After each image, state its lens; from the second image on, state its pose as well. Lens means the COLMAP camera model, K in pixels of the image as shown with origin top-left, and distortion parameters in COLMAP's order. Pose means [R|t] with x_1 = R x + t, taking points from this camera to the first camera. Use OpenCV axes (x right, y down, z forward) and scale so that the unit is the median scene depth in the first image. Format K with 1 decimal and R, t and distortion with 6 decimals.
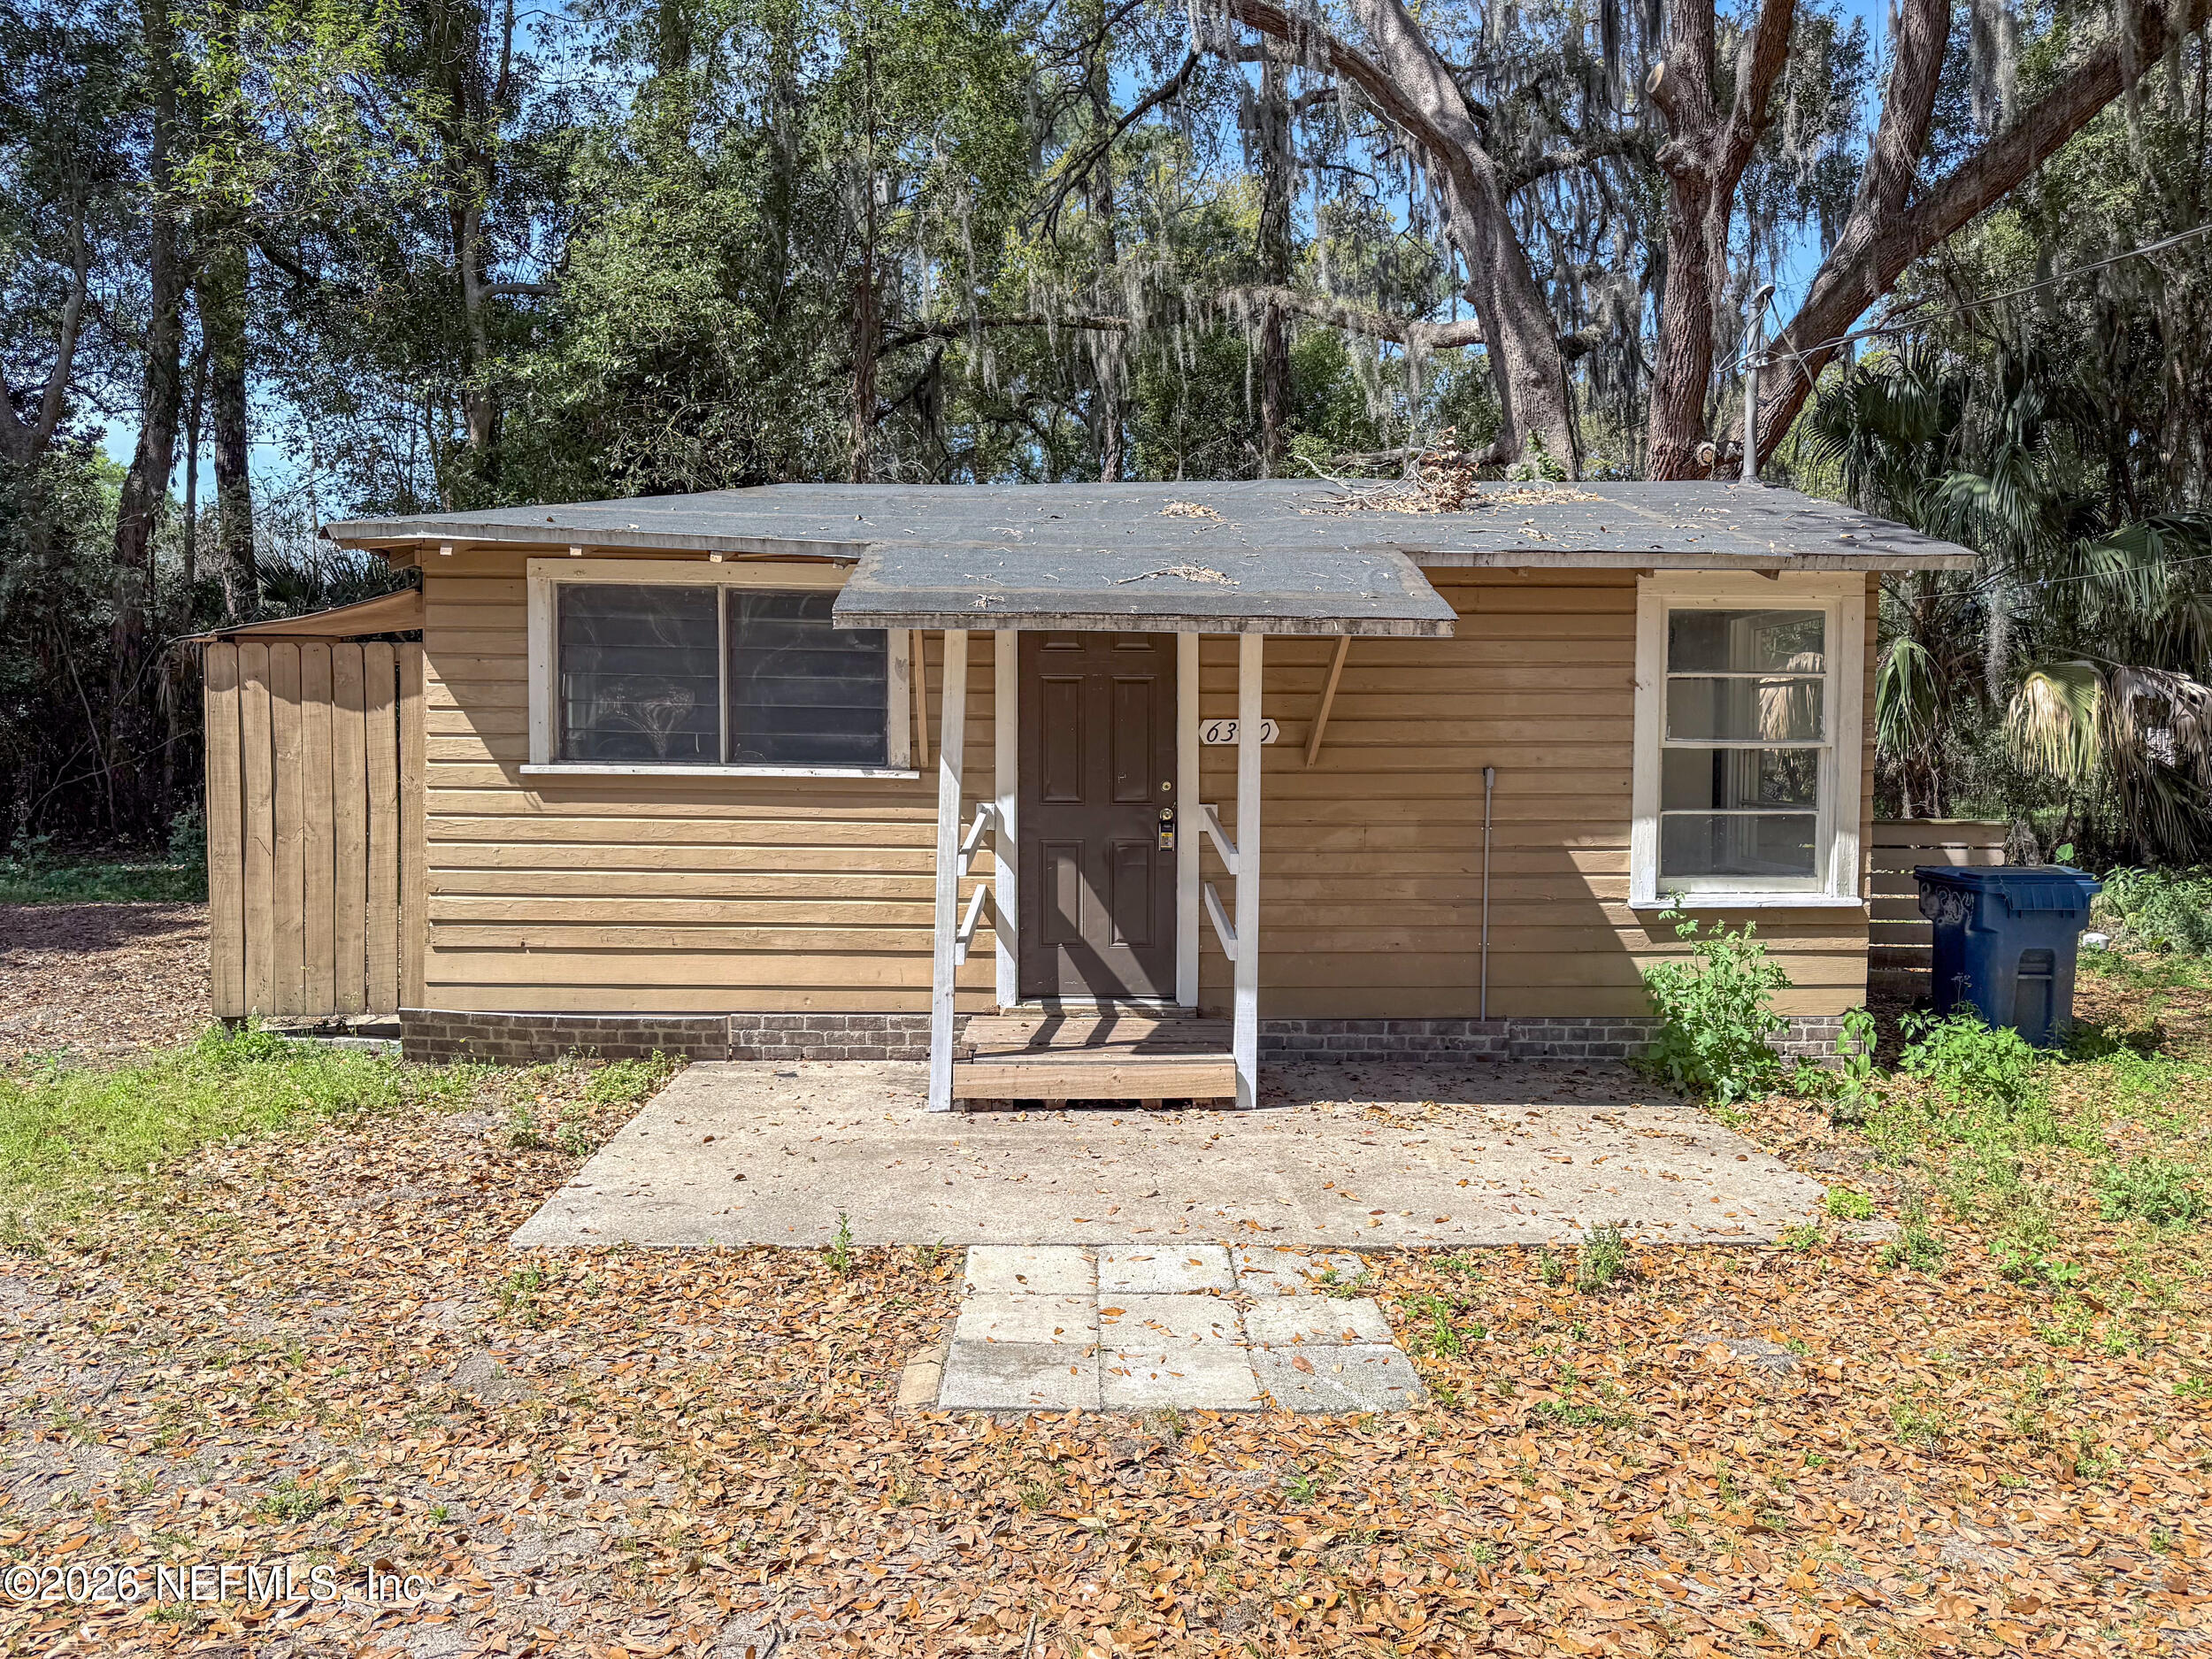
lens RADIAL K [[1552.2, 0, 1105.6], [0, 1552.2, 831.4], [0, 0, 1]] dist [-0.008590, -0.007263]
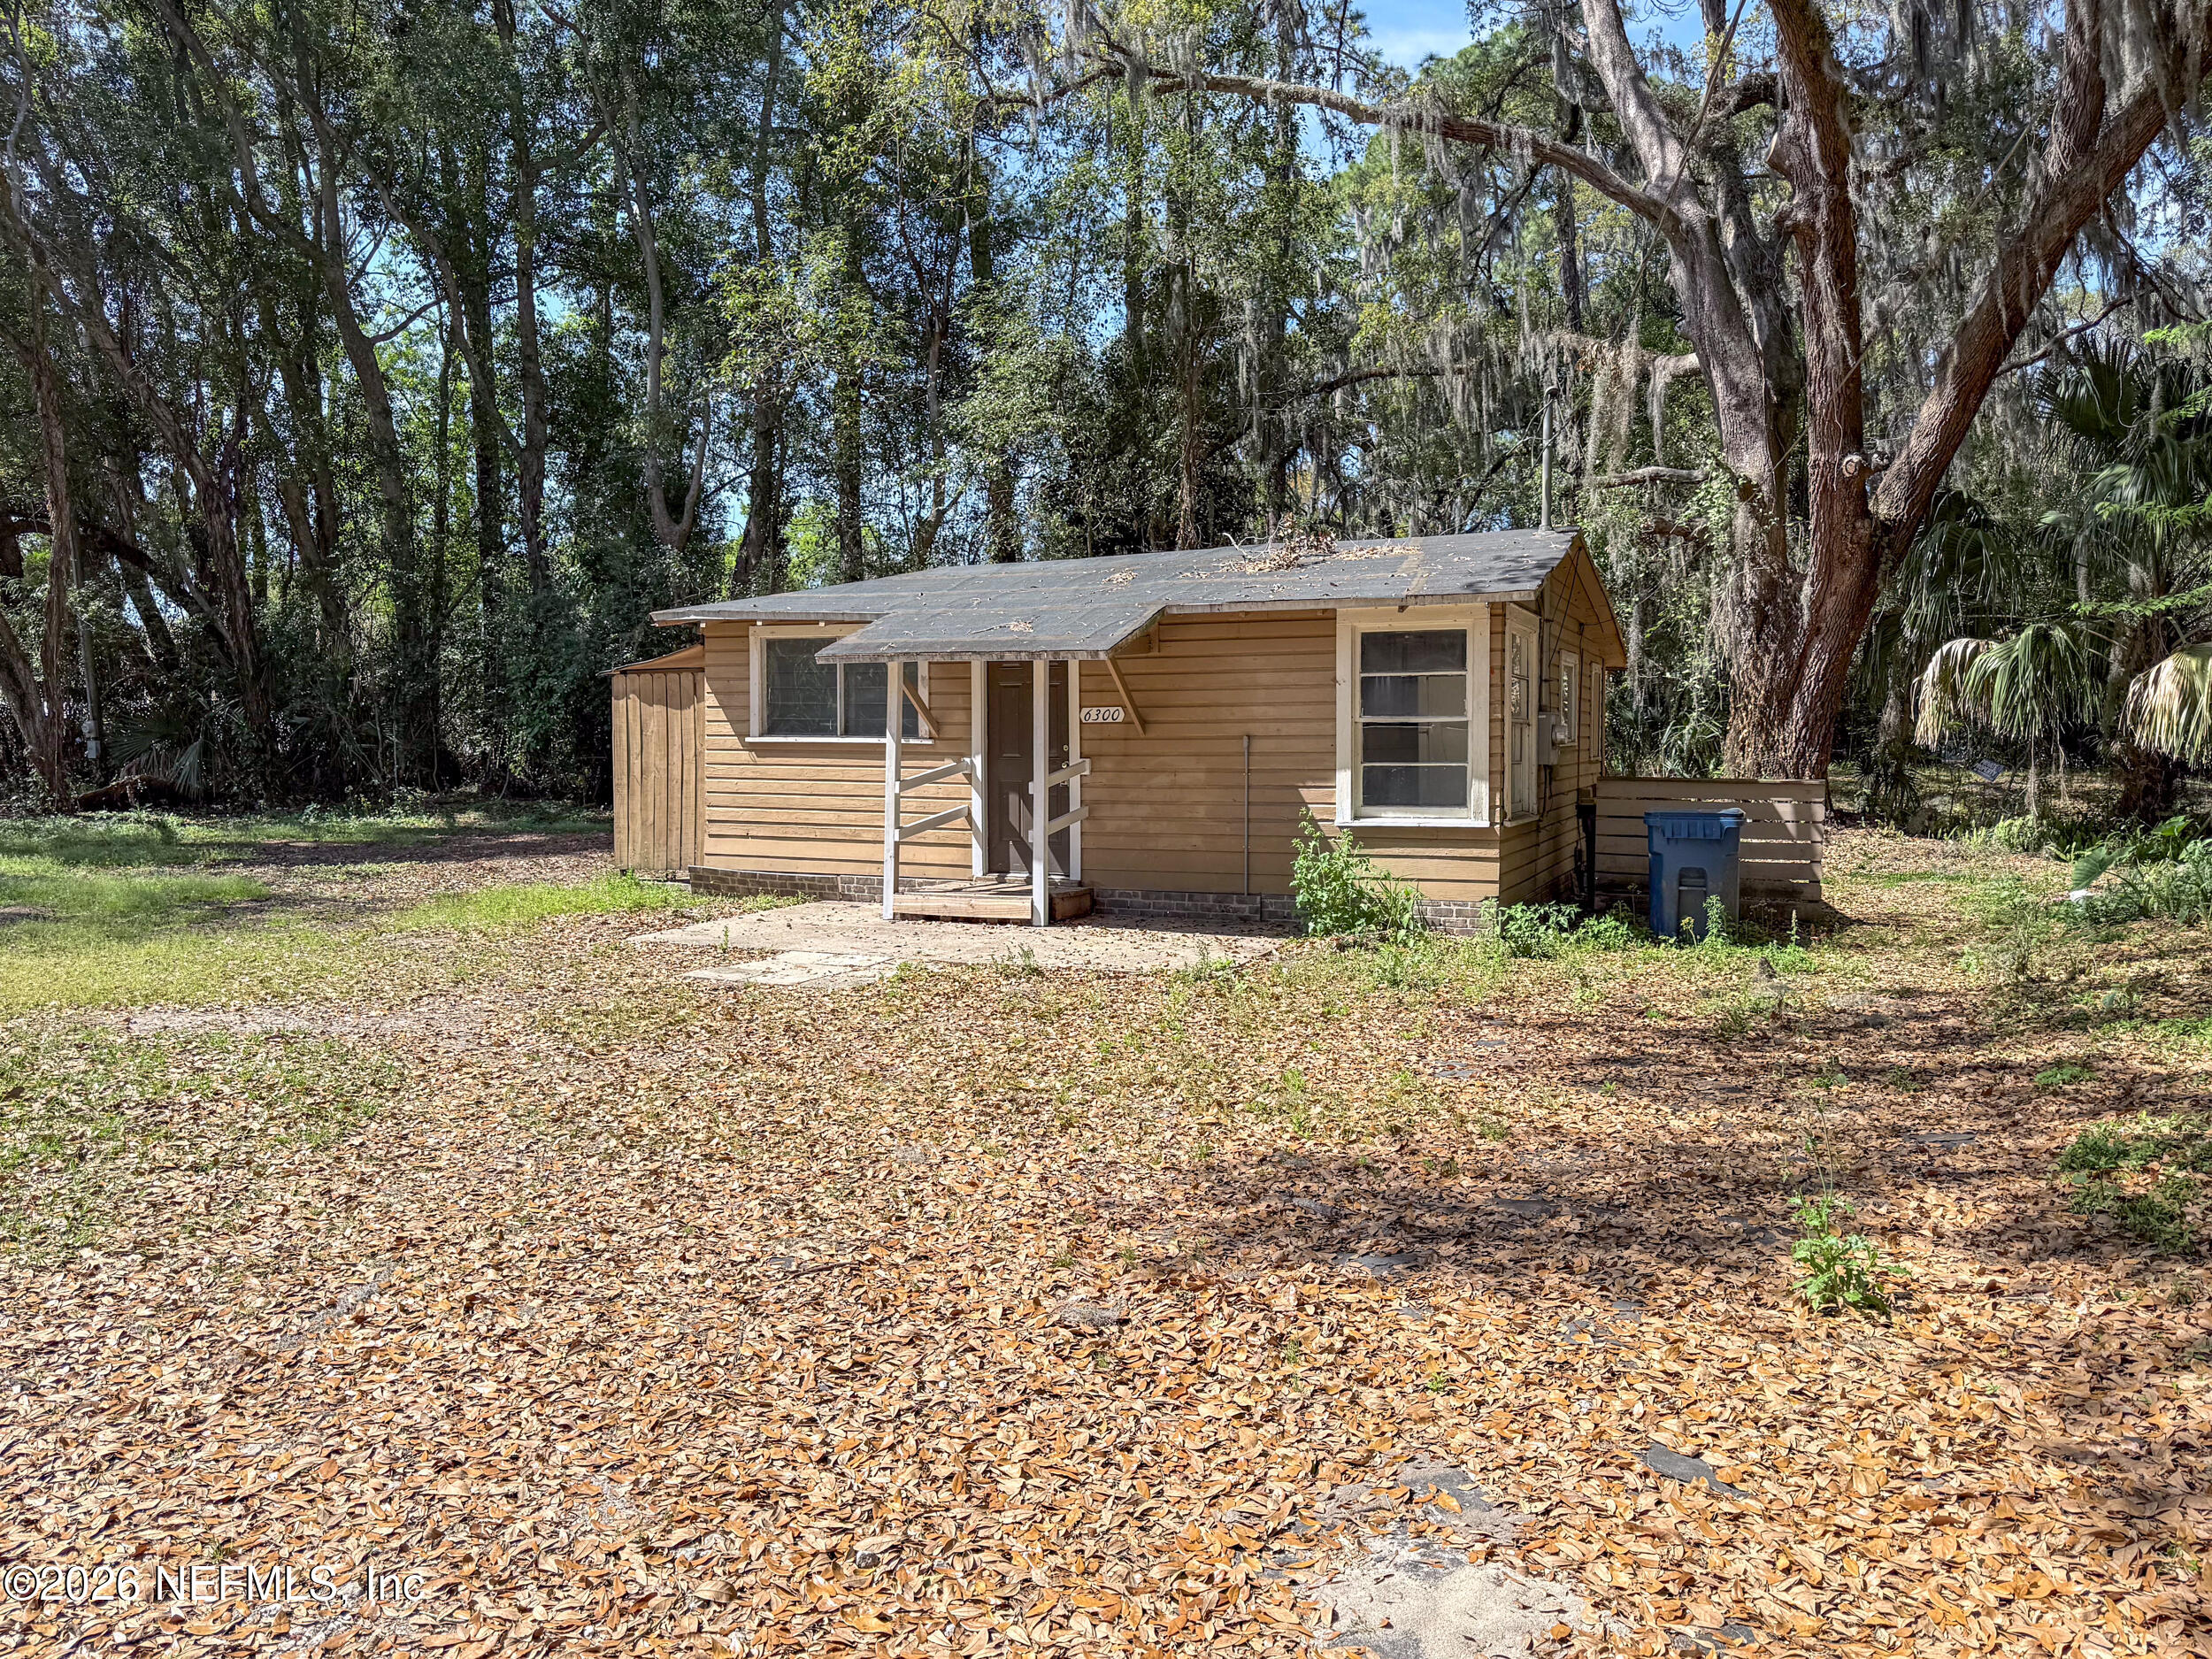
lens RADIAL K [[1552.2, 0, 1105.6], [0, 1552.2, 831.4], [0, 0, 1]] dist [-0.008590, -0.007263]
pose [[0.911793, 0.019125, -0.410204, 0.774579], [-0.018140, 0.999816, 0.006294, 0.050024], [0.410248, 0.001702, 0.911972, -0.515773]]
